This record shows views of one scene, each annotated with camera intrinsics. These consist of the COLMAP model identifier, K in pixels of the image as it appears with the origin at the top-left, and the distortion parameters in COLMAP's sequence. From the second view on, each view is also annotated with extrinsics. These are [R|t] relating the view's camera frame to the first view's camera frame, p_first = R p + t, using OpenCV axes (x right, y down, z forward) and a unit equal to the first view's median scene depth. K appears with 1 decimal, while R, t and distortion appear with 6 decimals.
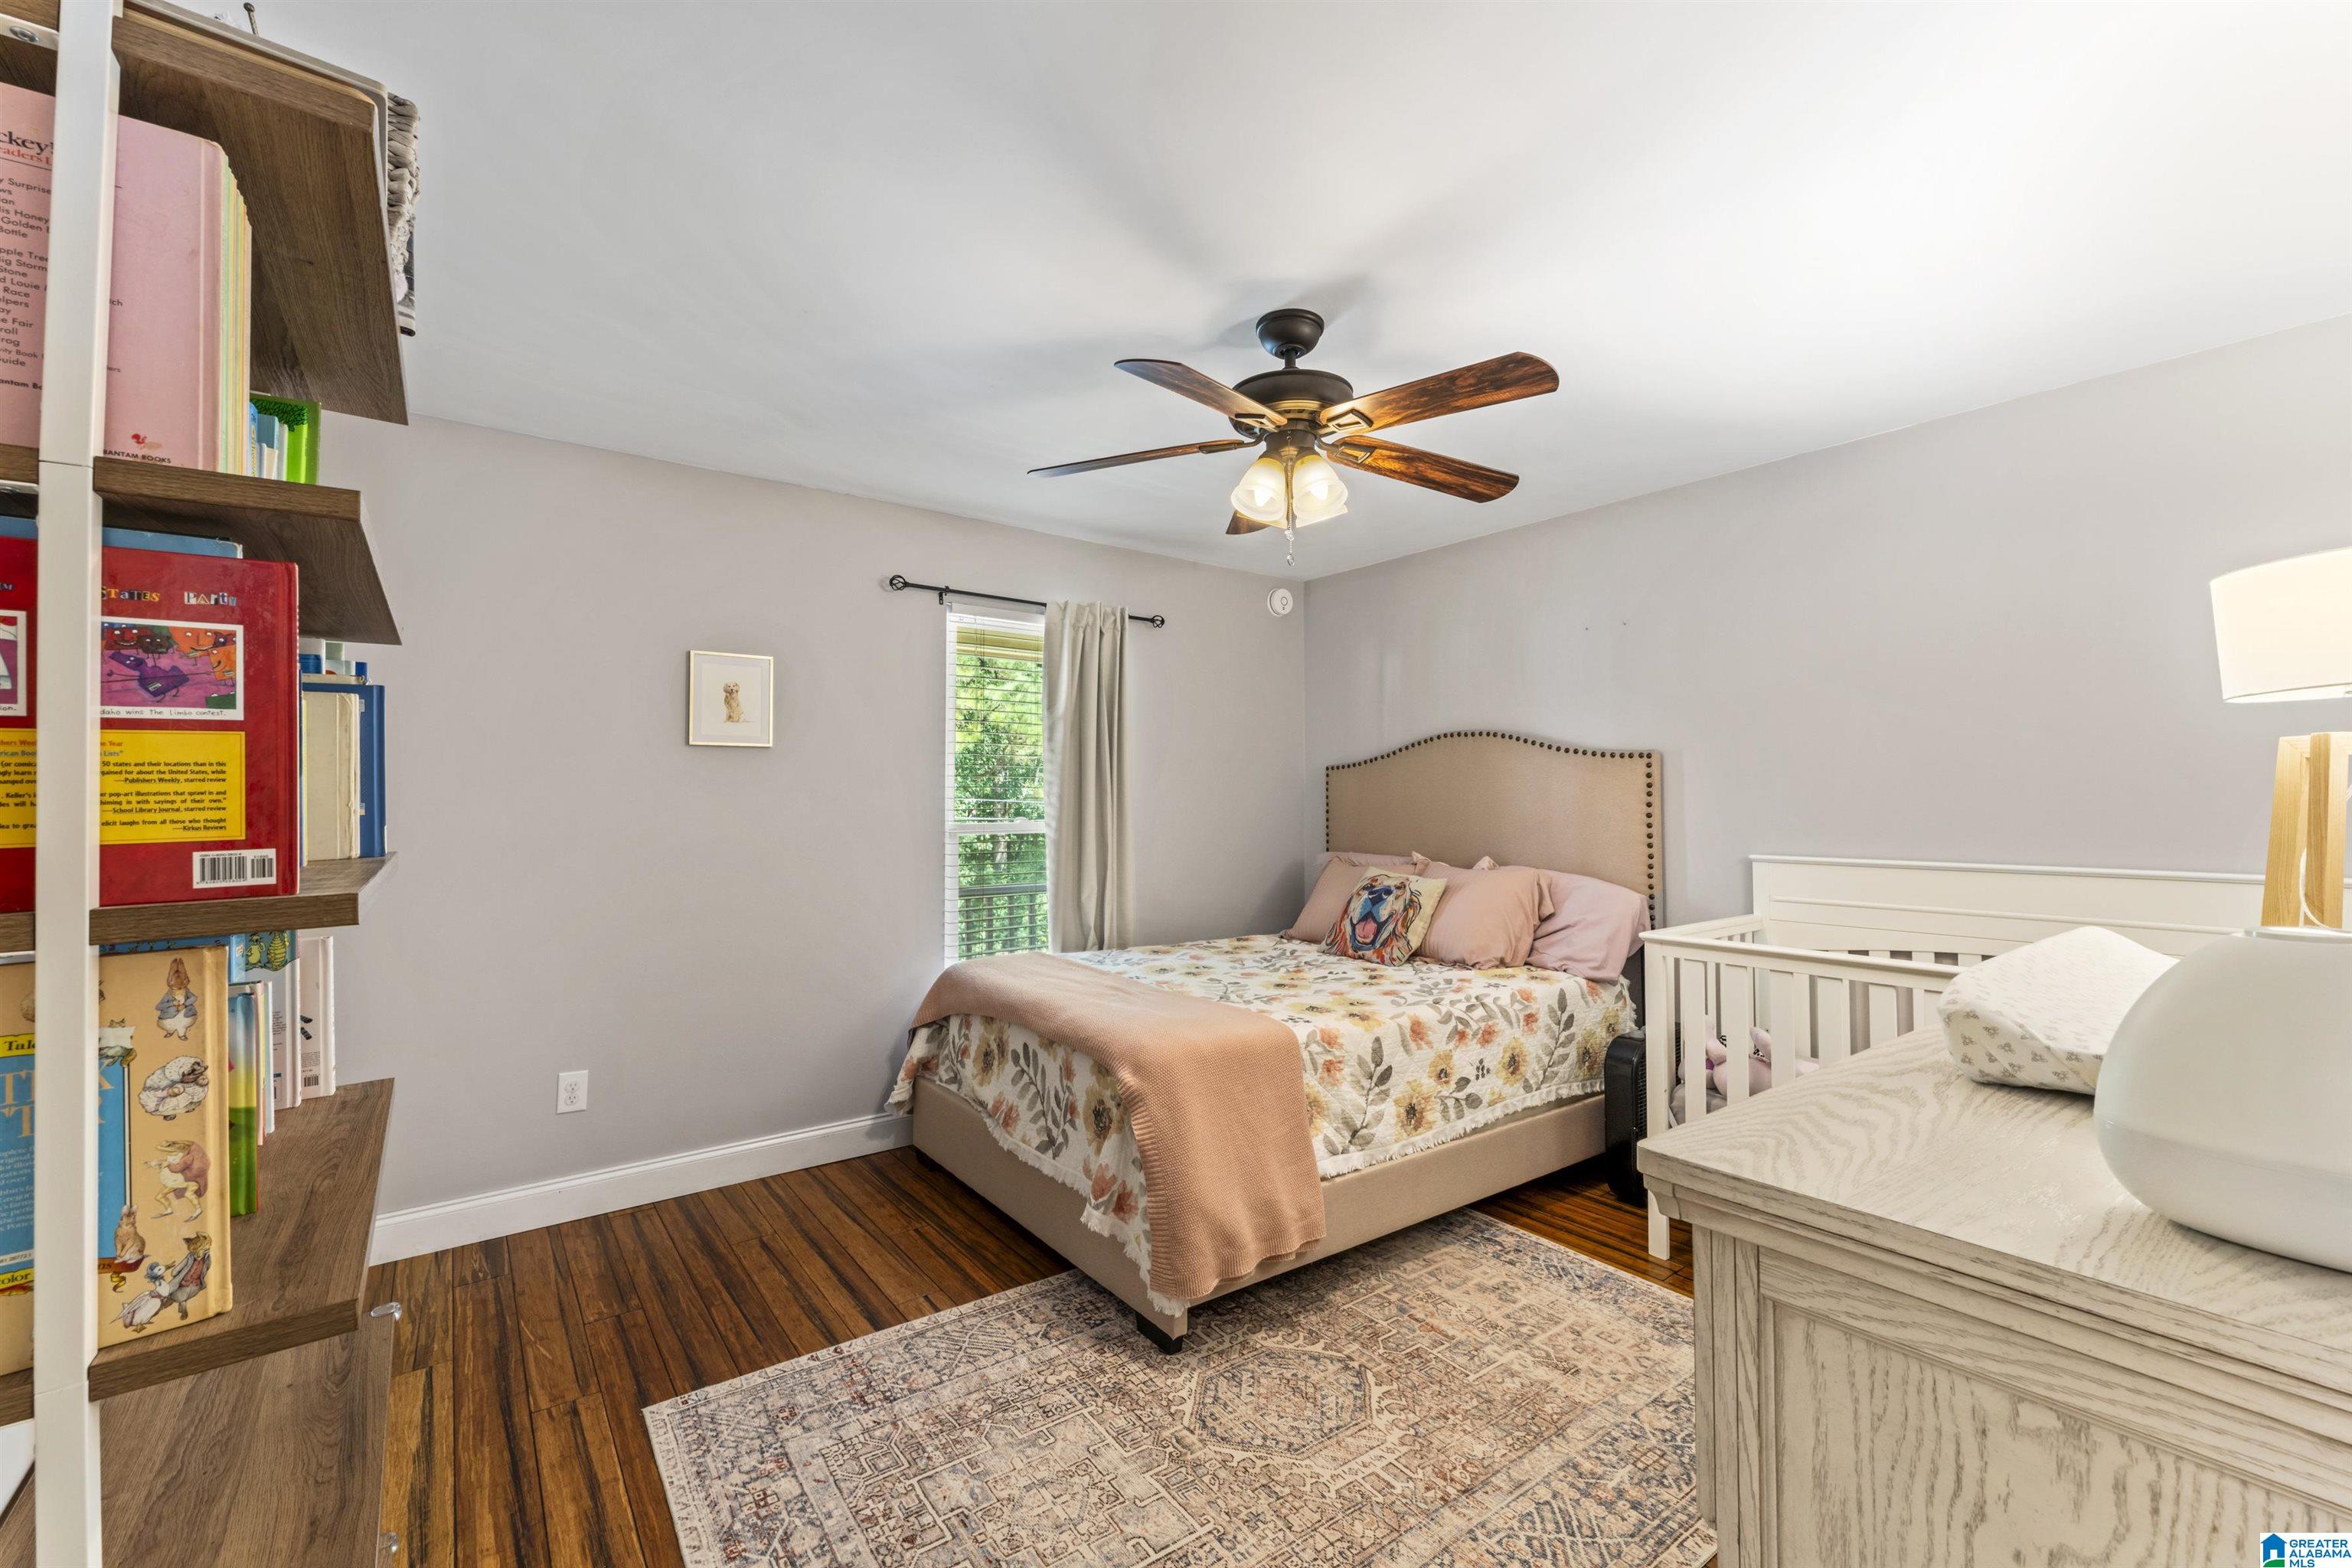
lens RADIAL K [[954.3, 0, 1175.4], [0, 954.3, 797.0], [0, 0, 1]] dist [-0.002353, -0.000380]
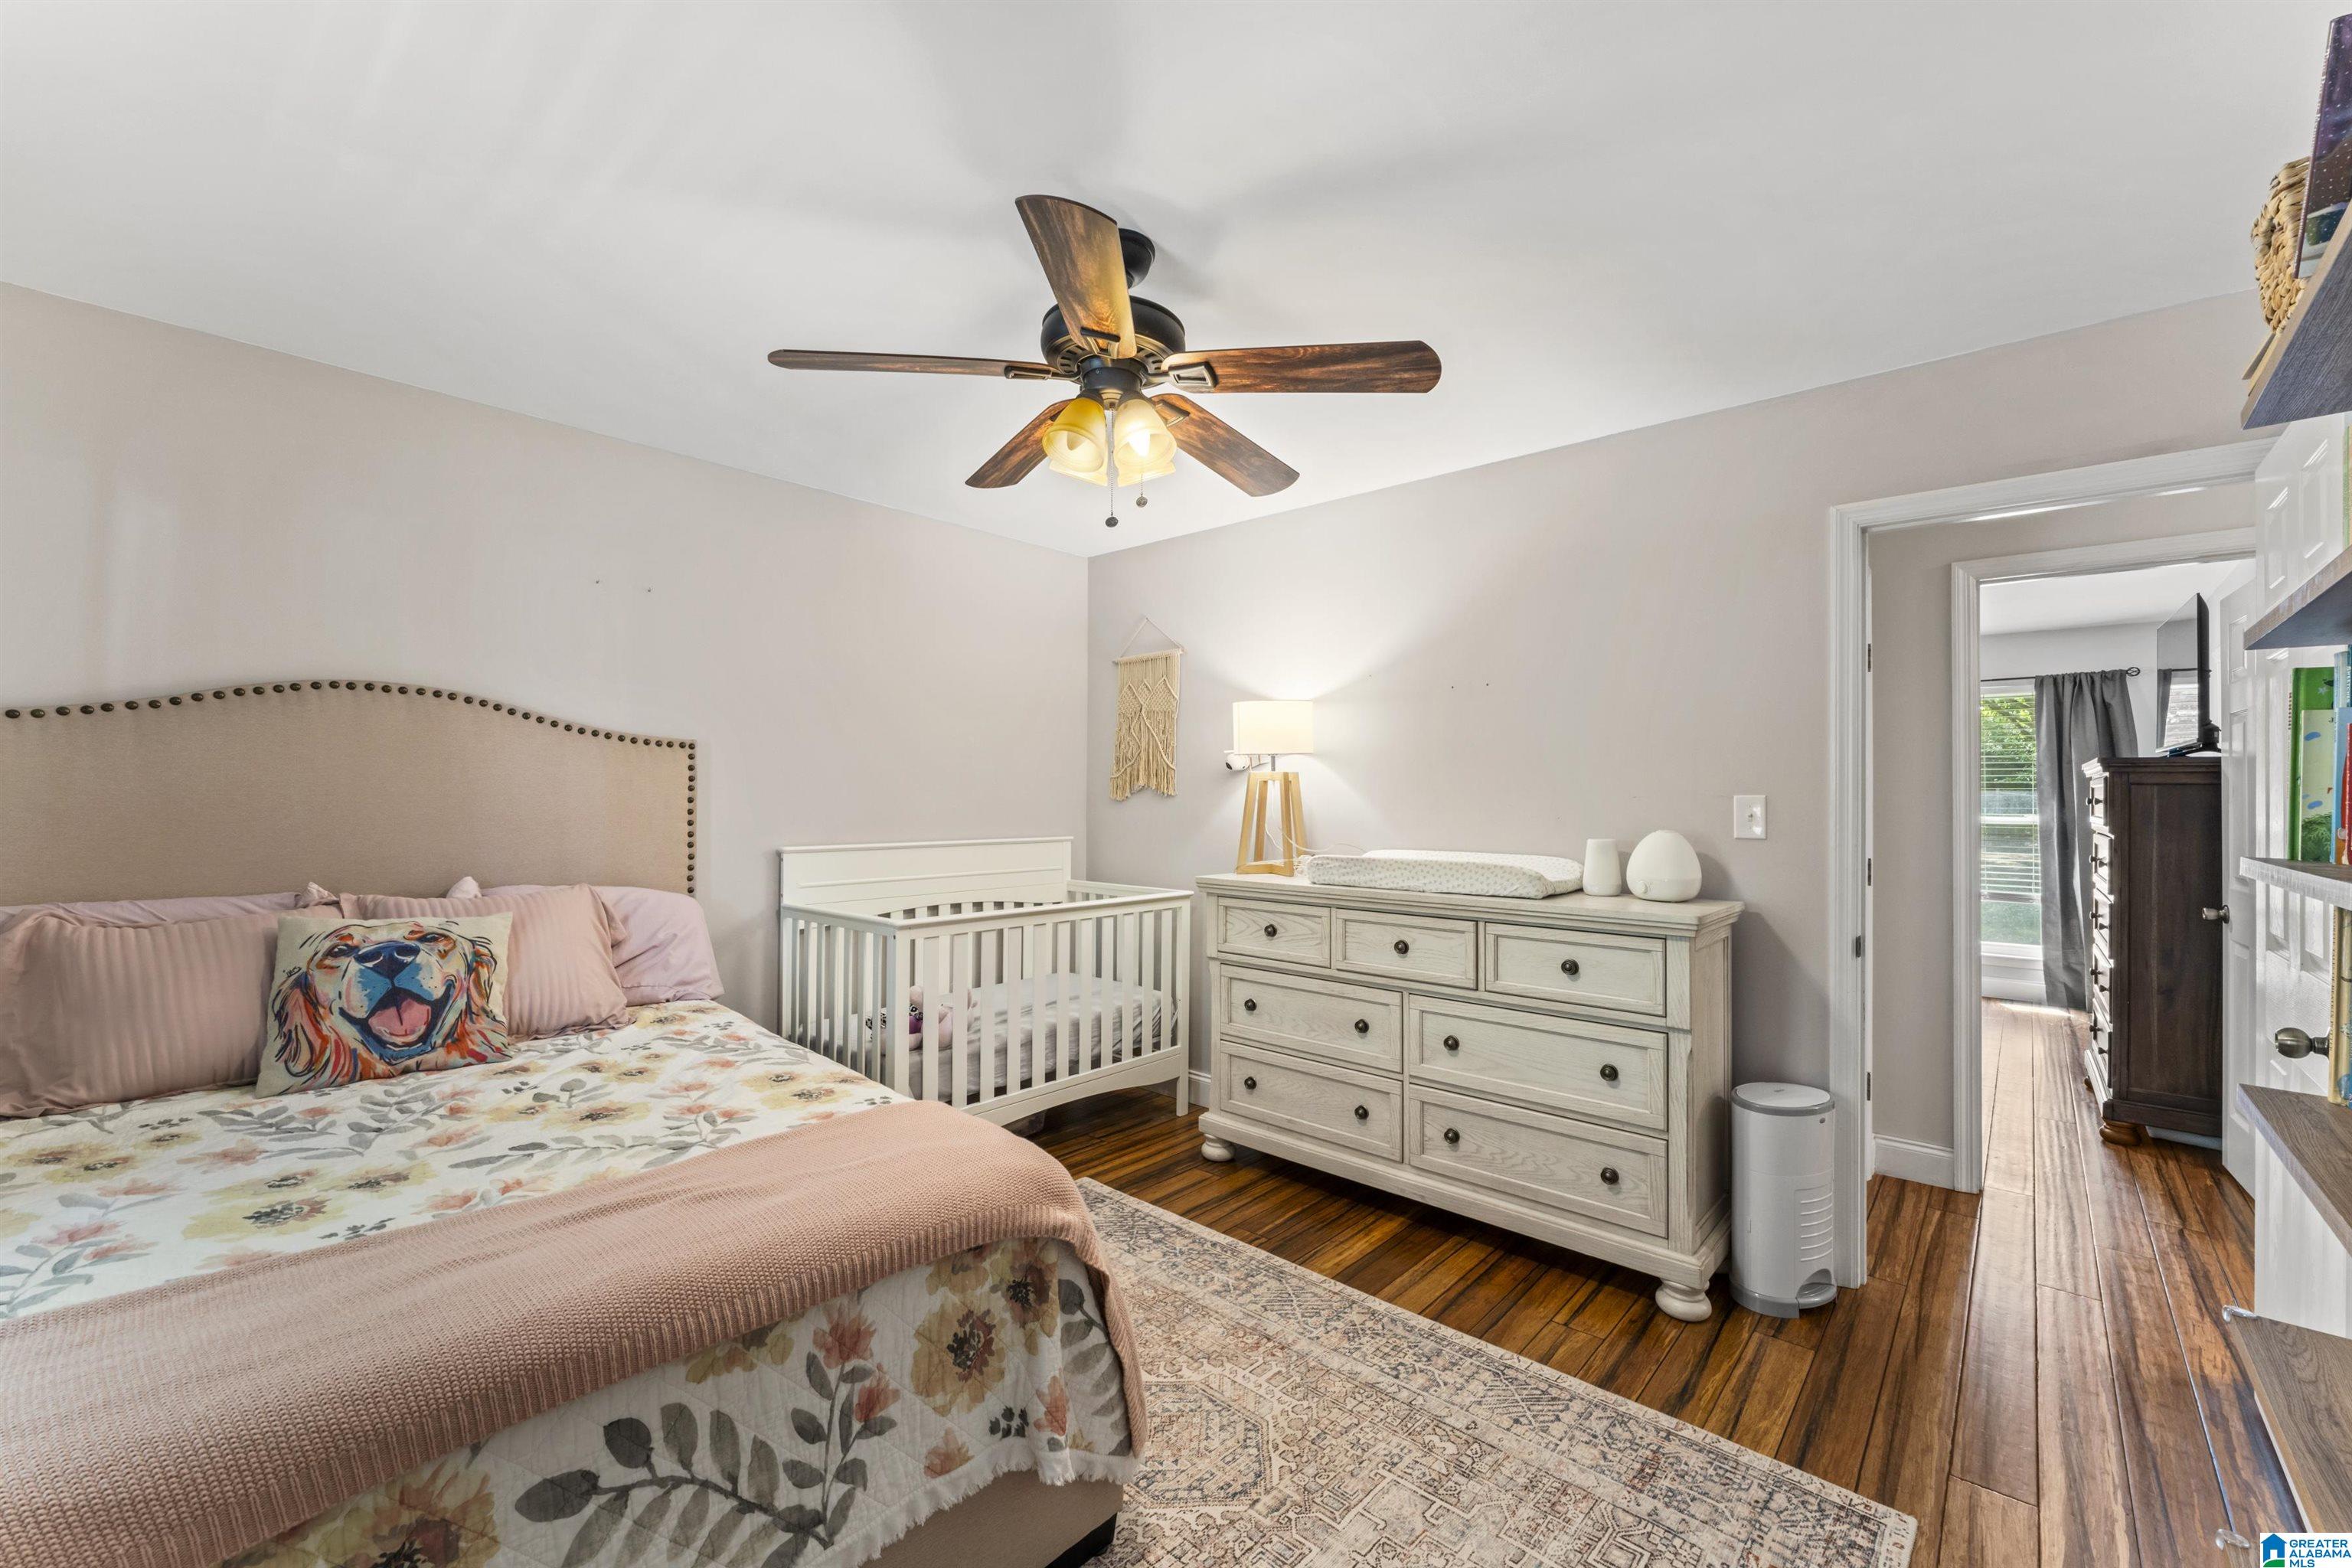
lens RADIAL K [[954.3, 0, 1175.4], [0, 954.3, 797.0], [0, 0, 1]] dist [-0.002353, -0.000380]
pose [[-0.186636, -0.000787, 0.982429, -0.580413], [-0.008585, 0.999963, -0.000830, 0.002388], [-0.982392, -0.008589, -0.186636, 0.851818]]
